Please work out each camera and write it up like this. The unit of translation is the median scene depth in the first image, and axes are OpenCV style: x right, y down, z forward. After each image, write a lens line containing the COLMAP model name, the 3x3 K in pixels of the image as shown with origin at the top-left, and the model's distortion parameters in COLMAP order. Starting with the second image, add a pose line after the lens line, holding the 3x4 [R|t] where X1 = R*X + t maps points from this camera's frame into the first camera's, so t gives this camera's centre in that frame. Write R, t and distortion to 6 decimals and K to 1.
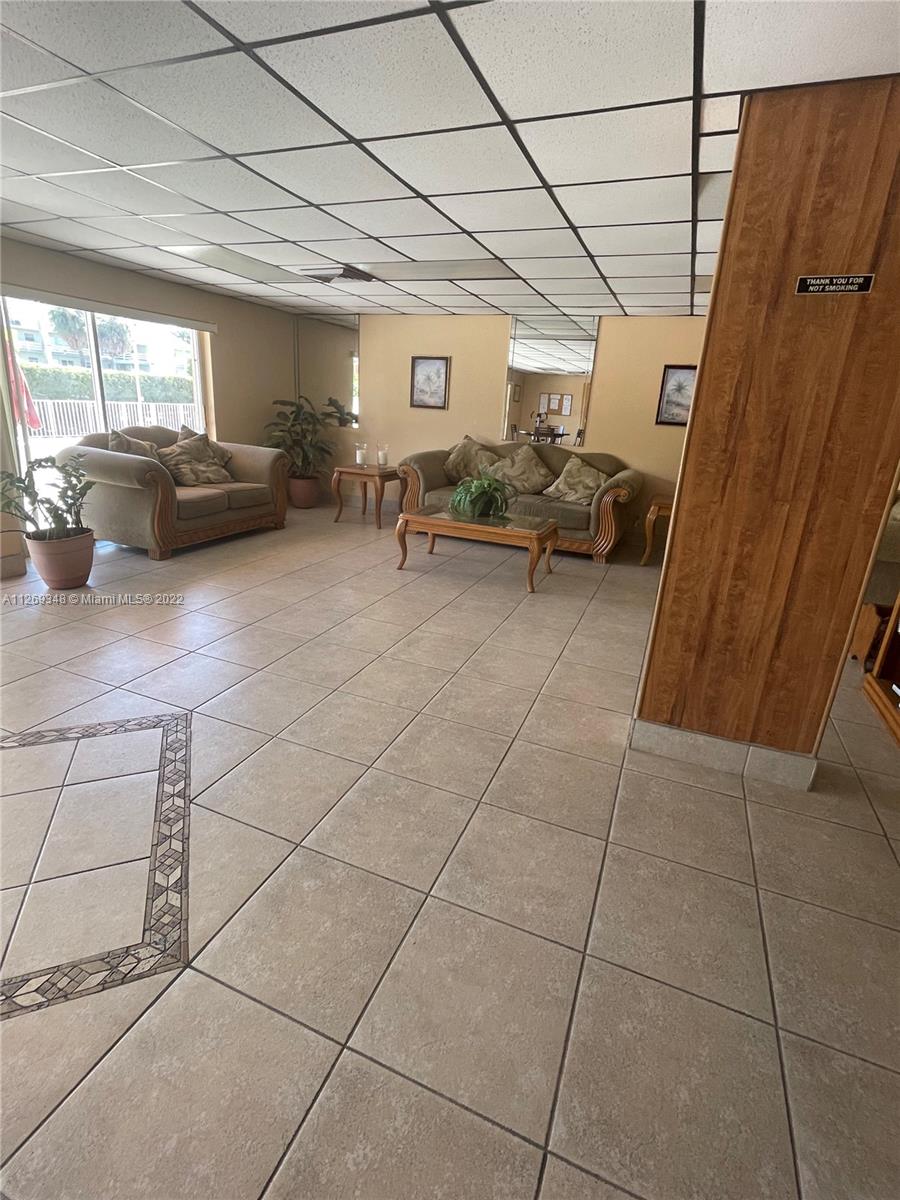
lens RADIAL K [[587.4, 0, 443.2], [0, 587.4, 596.6], [0, 0, 1]] dist [0.004696, 0.003468]
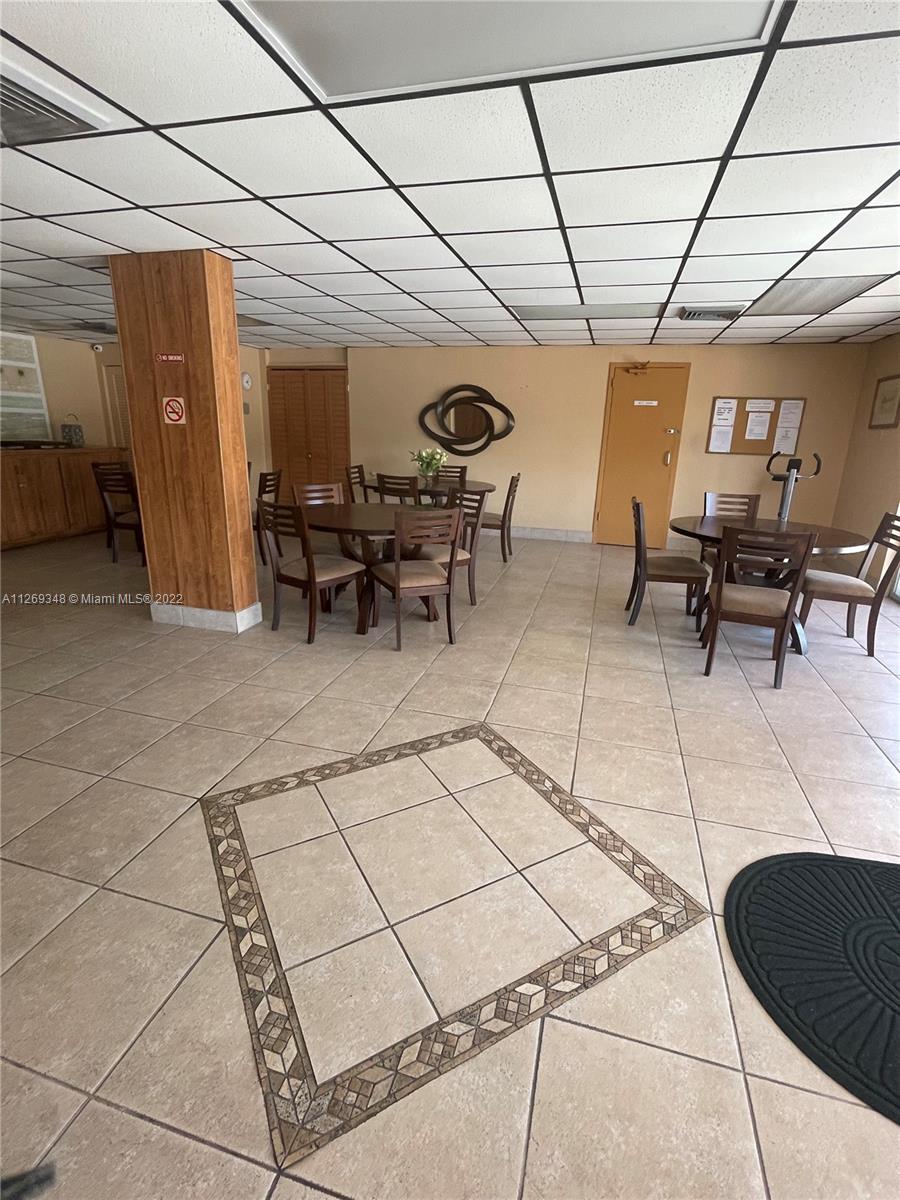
lens RADIAL K [[587.4, 0, 443.1], [0, 587.4, 599.3], [0, 0, 1]] dist [0.004696, 0.003468]
pose [[-0.991430, -0.041020, -0.124031, -0.682038], [-0.103555, 0.825566, 0.554723, -0.578587], [0.079641, 0.562813, -0.822738, 1.618362]]
